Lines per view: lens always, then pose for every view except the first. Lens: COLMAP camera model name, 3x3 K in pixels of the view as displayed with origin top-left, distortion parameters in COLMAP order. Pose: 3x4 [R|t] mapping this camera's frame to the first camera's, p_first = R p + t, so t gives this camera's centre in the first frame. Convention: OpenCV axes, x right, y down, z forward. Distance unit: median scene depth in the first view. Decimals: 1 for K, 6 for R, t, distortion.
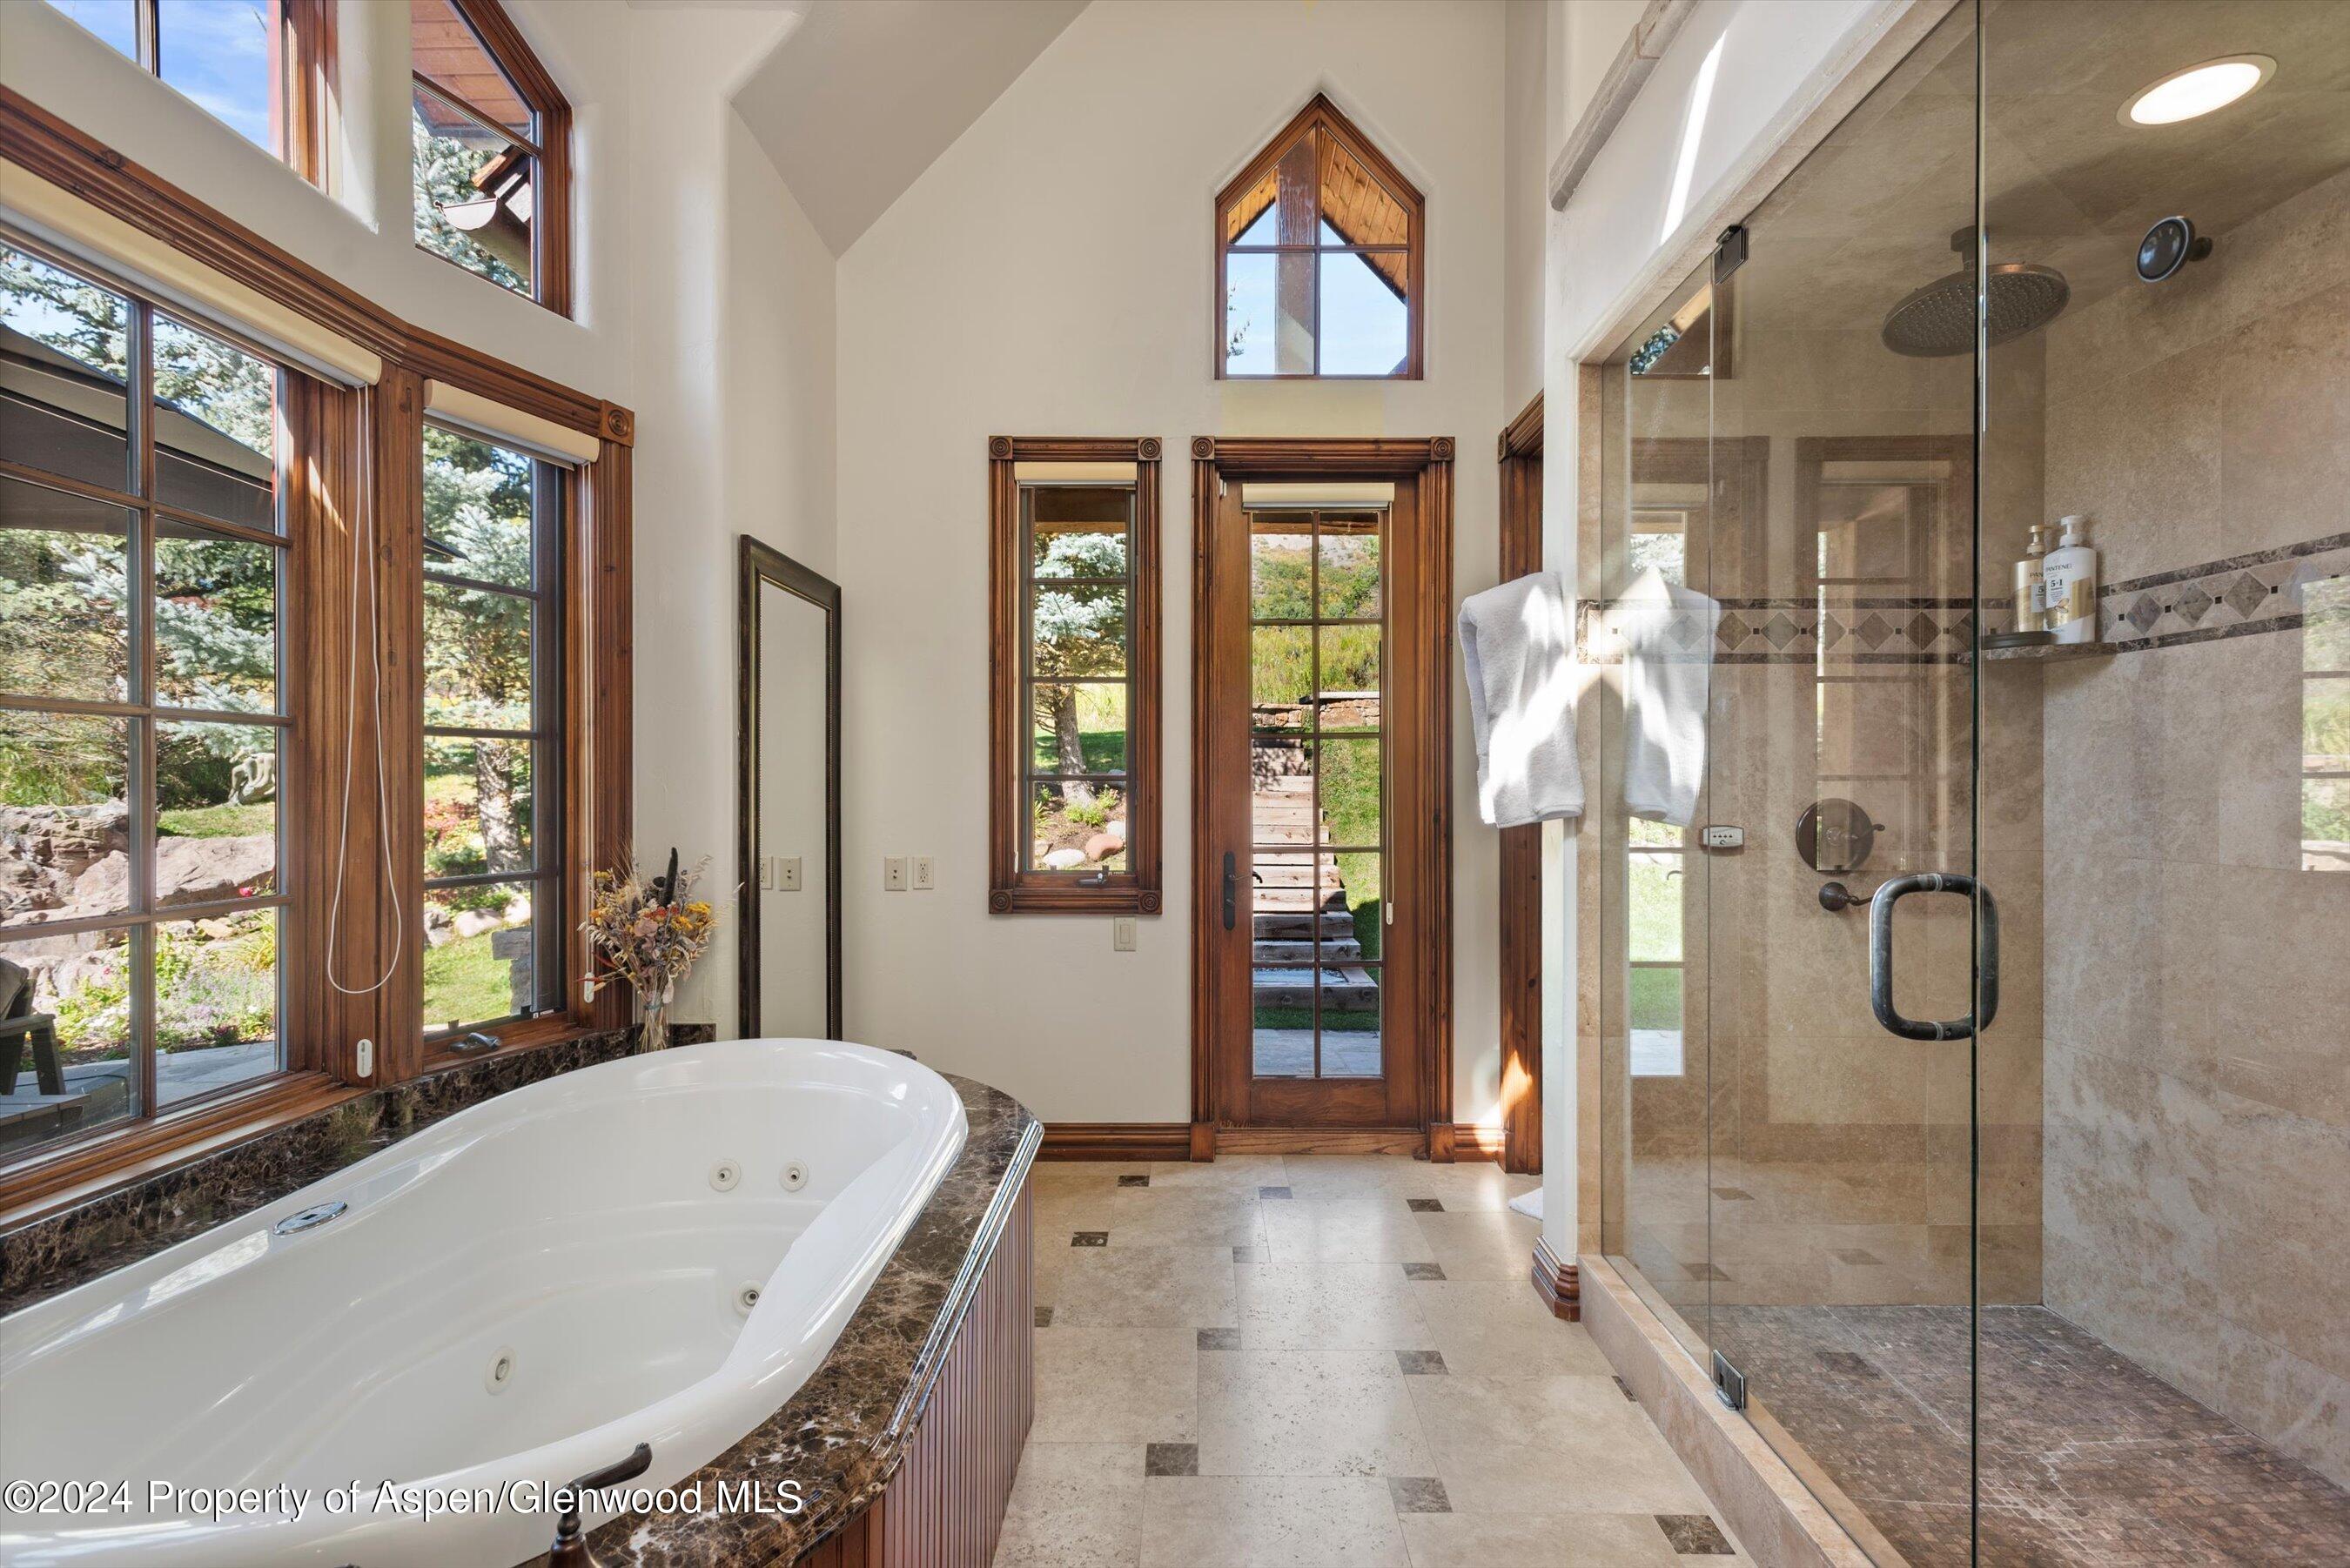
lens RADIAL K [[1082.7, 0, 1179.7], [0, 1082.7, 788.0], [0, 0, 1]] dist [0.014626, -0.001179]
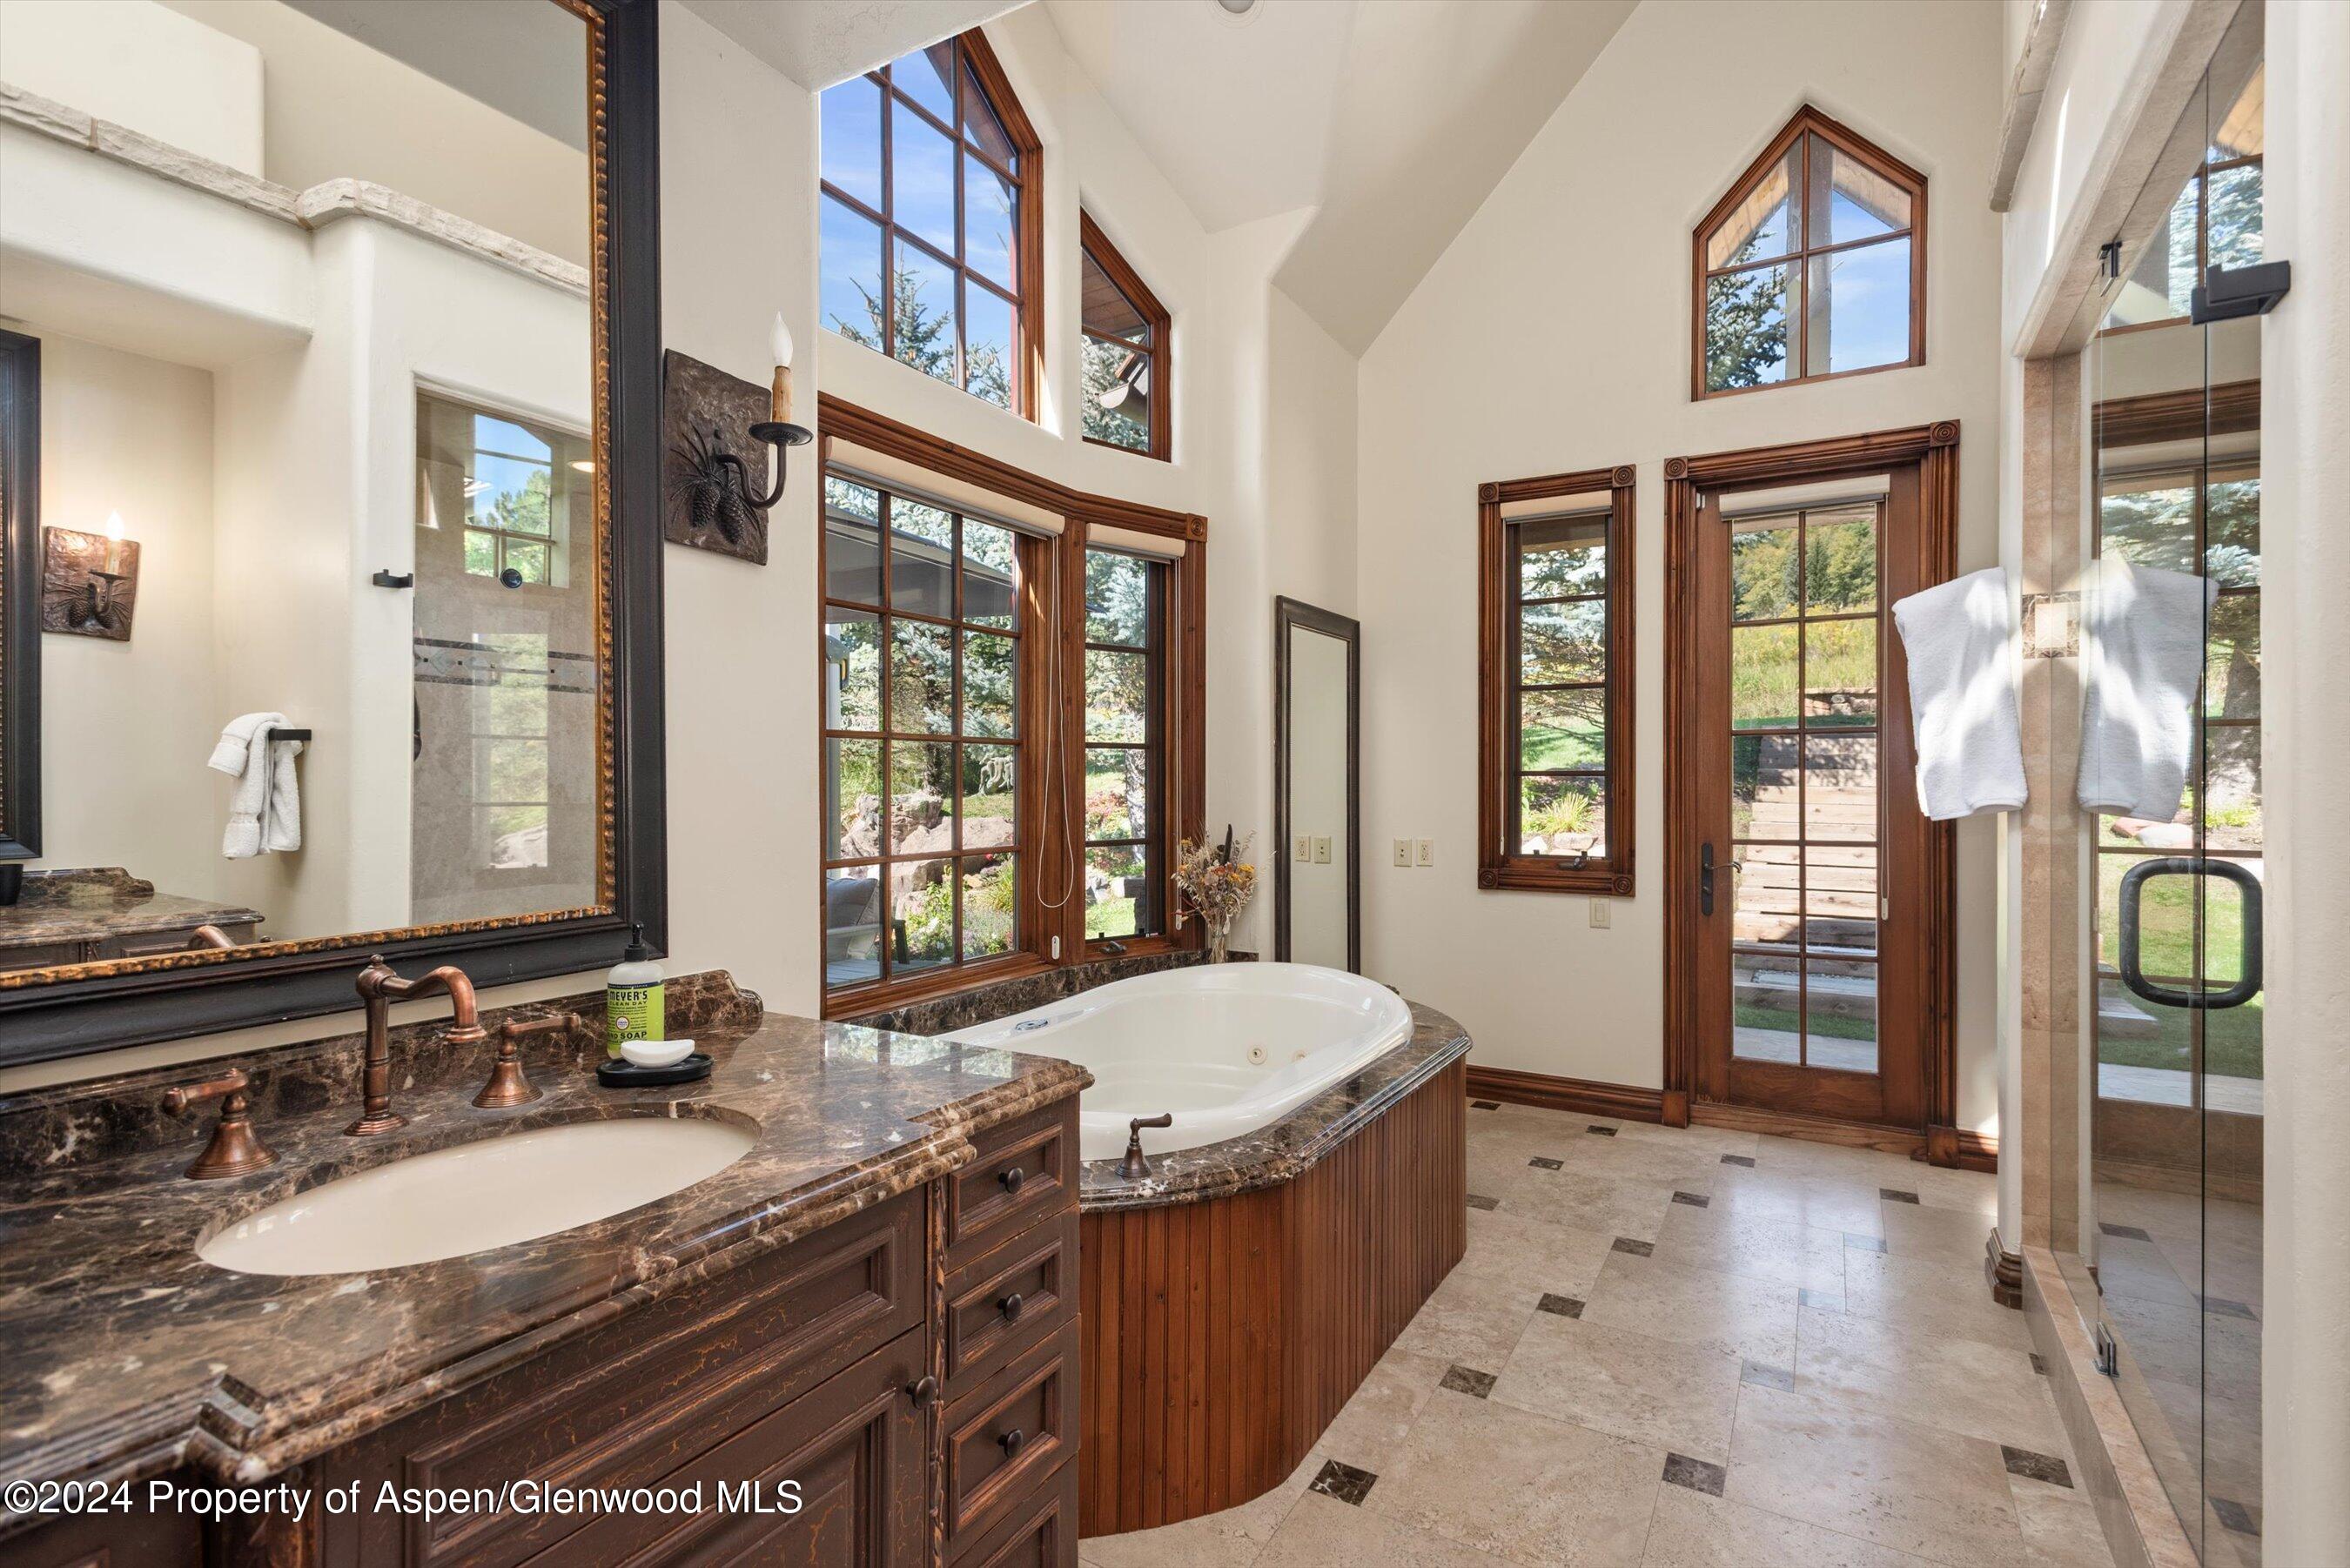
lens RADIAL K [[1082.7, 0, 1175.2], [0, 1082.7, 781.9], [0, 0, 1]] dist [0.014626, -0.001179]
pose [[0.861224, 0.000066, -0.508226, 0.163833], [-0.000684, 0.999999, -0.001029, 0.001460], [0.508226, 0.001234, 0.861223, -0.216452]]
